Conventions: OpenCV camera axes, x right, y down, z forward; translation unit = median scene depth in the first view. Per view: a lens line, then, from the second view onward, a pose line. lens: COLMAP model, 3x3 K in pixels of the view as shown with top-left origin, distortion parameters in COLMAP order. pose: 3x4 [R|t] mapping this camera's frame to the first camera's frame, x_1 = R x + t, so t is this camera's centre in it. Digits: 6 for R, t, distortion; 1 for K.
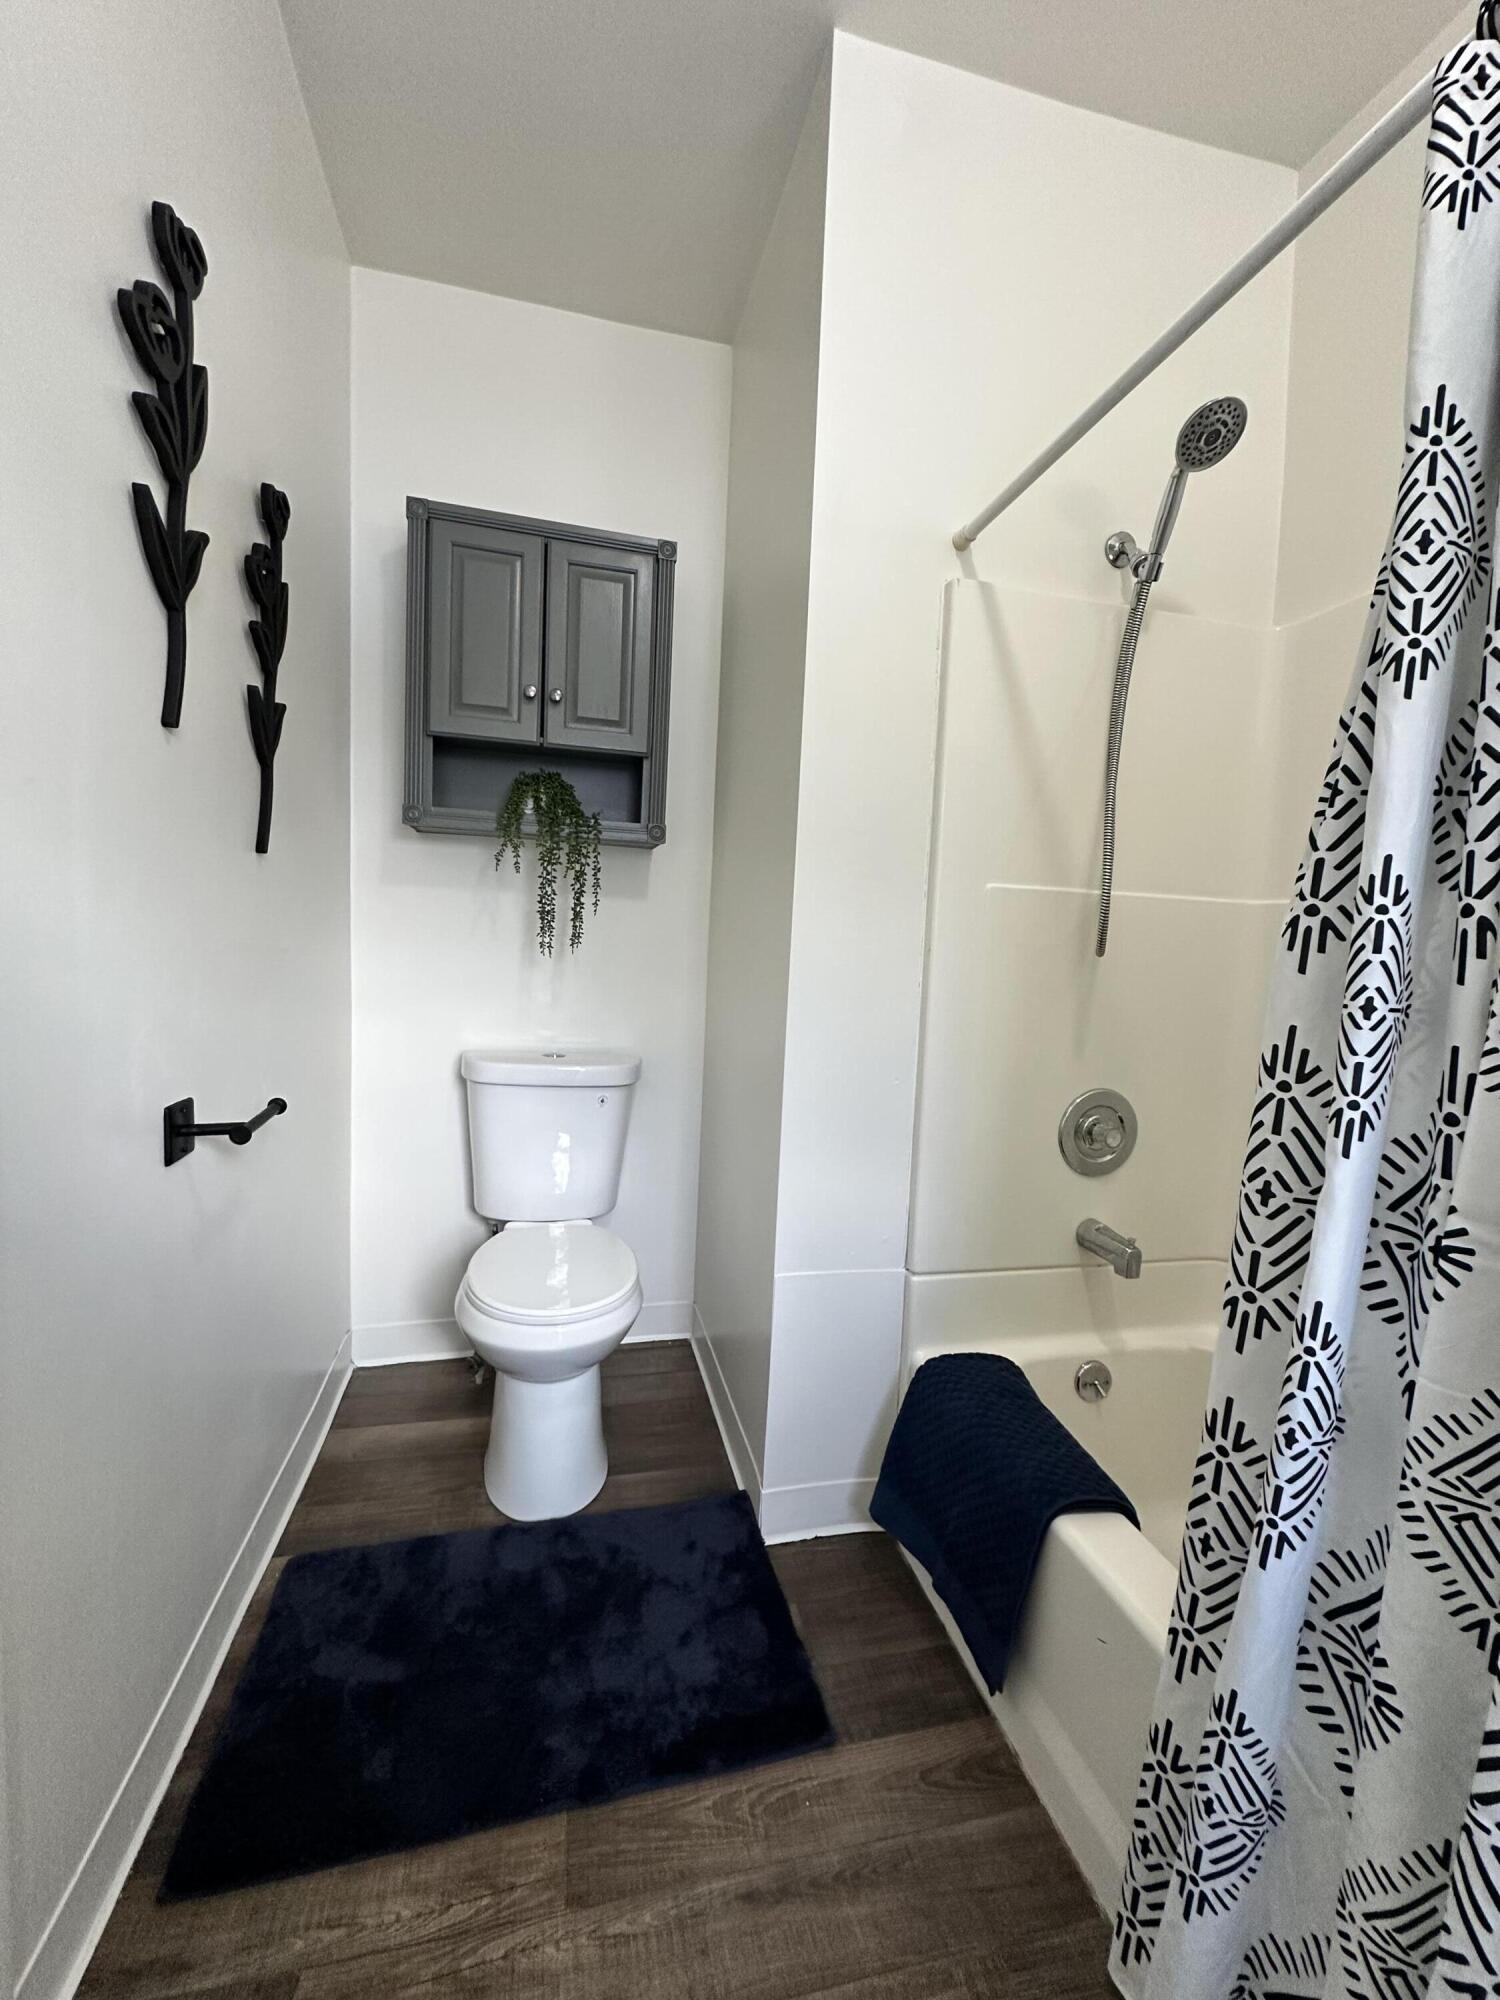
lens RADIAL K [[796.7, 0, 750.0], [0, 796.7, 1000.0], [0, 0, 1]] dist [-0.000627, -0.000574]
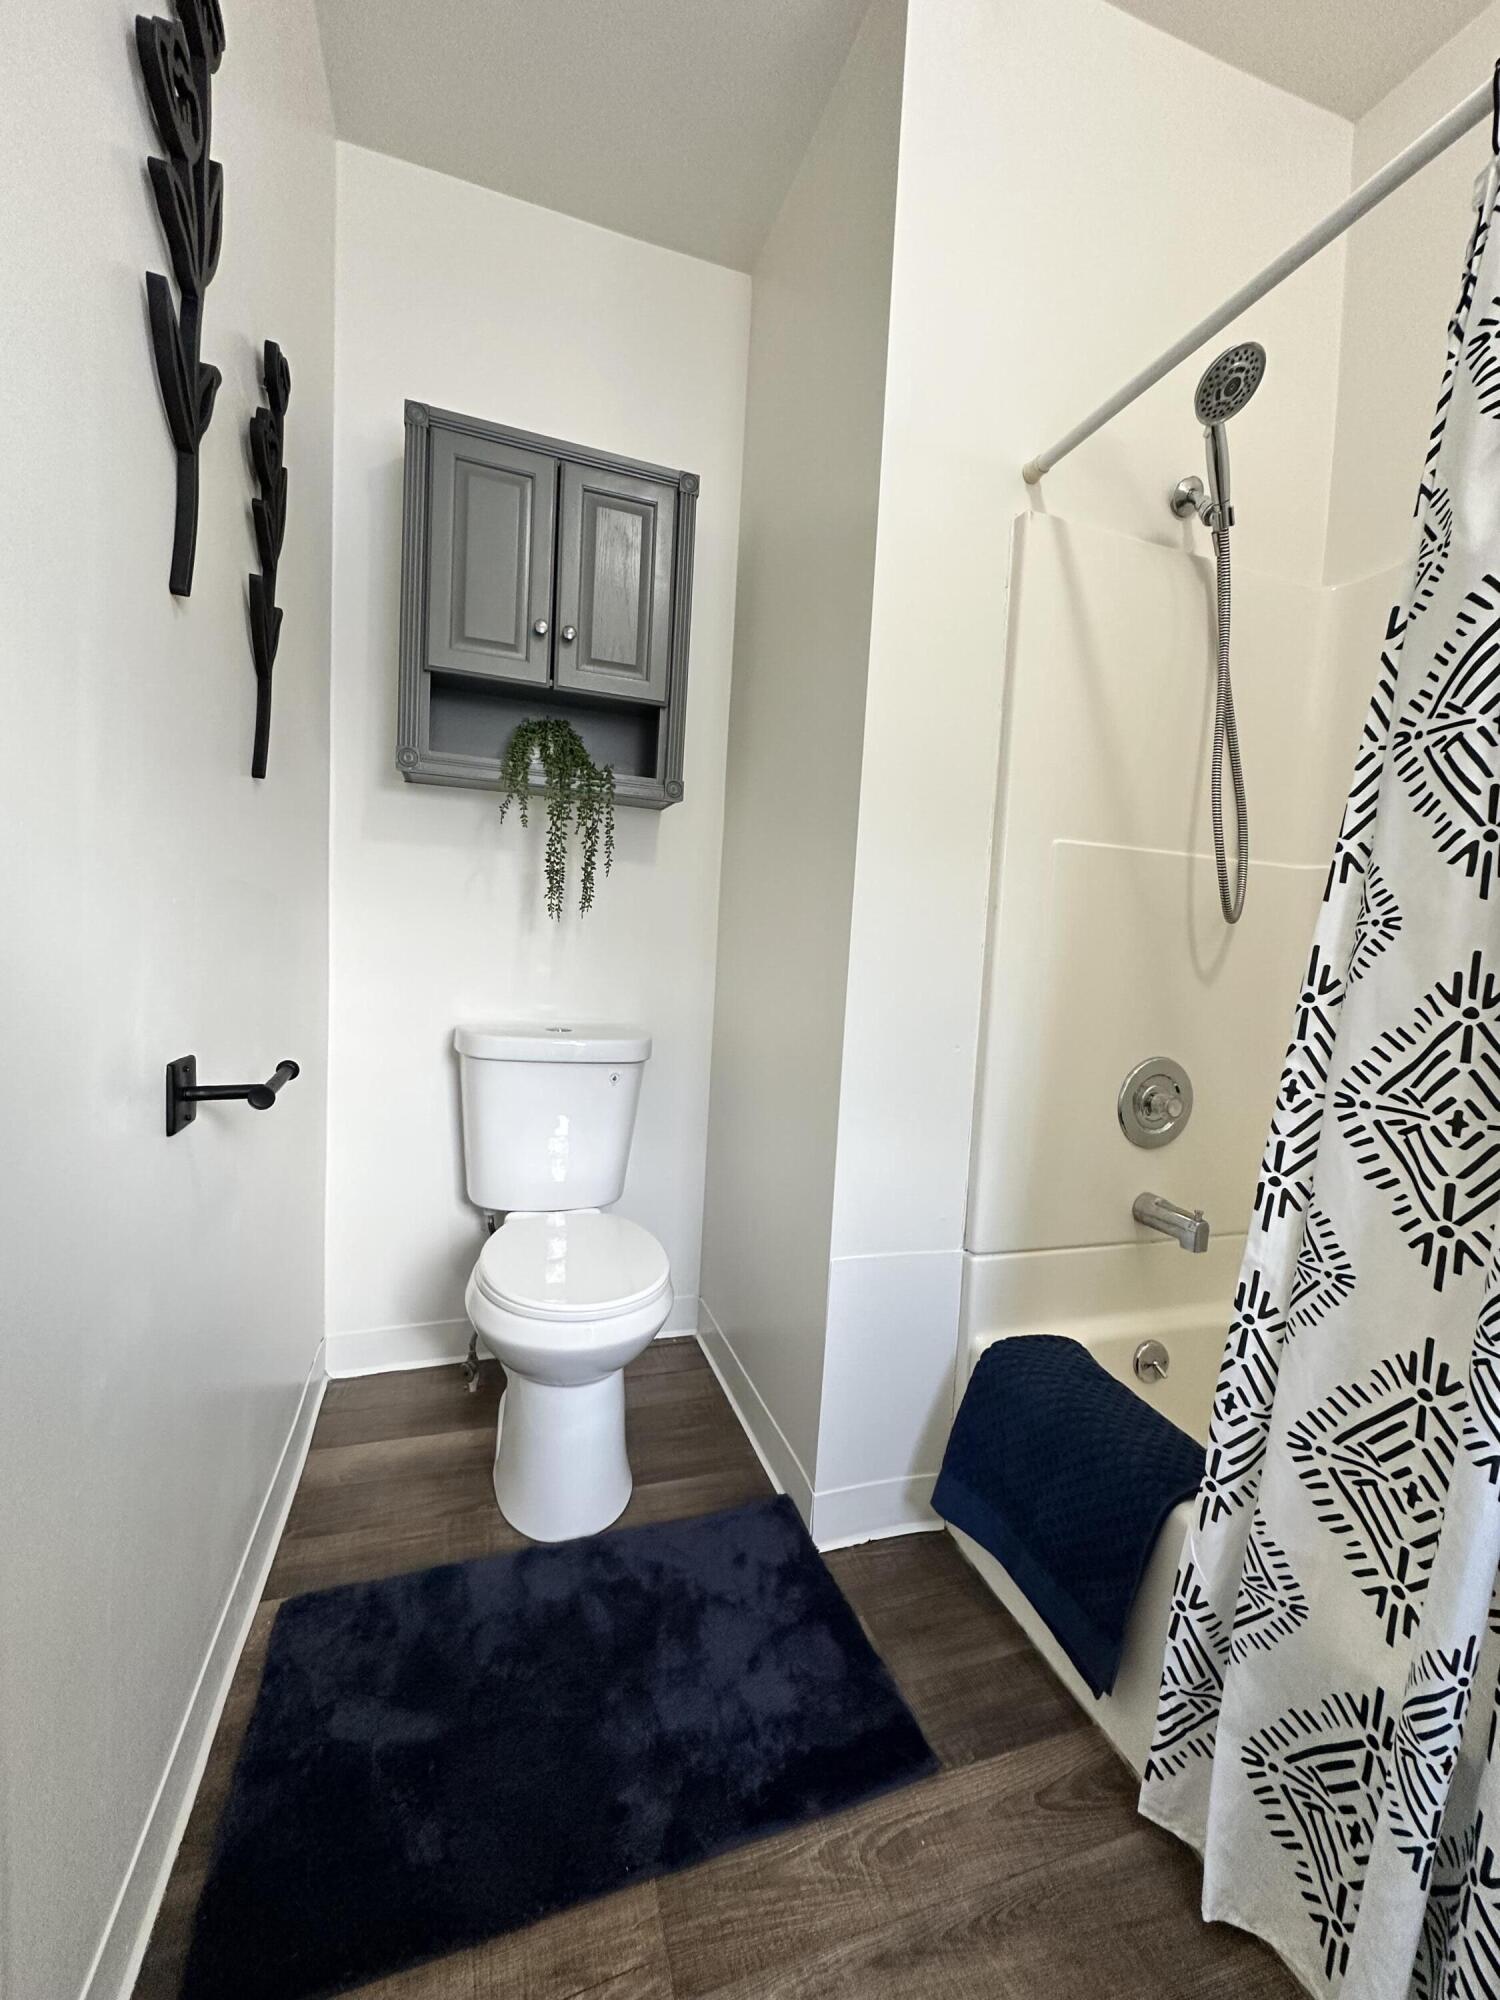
lens RADIAL K [[794.7, 0, 750.0], [0, 794.7, 1000.0], [0, 0, 1]] dist [-0.002703, 0.000173]
pose [[0.995957, 0.002547, 0.089797, -0.142630], [-0.002528, 0.999997, -0.000317, 0.045270], [-0.089797, 0.000088, 0.995960, 0.092006]]
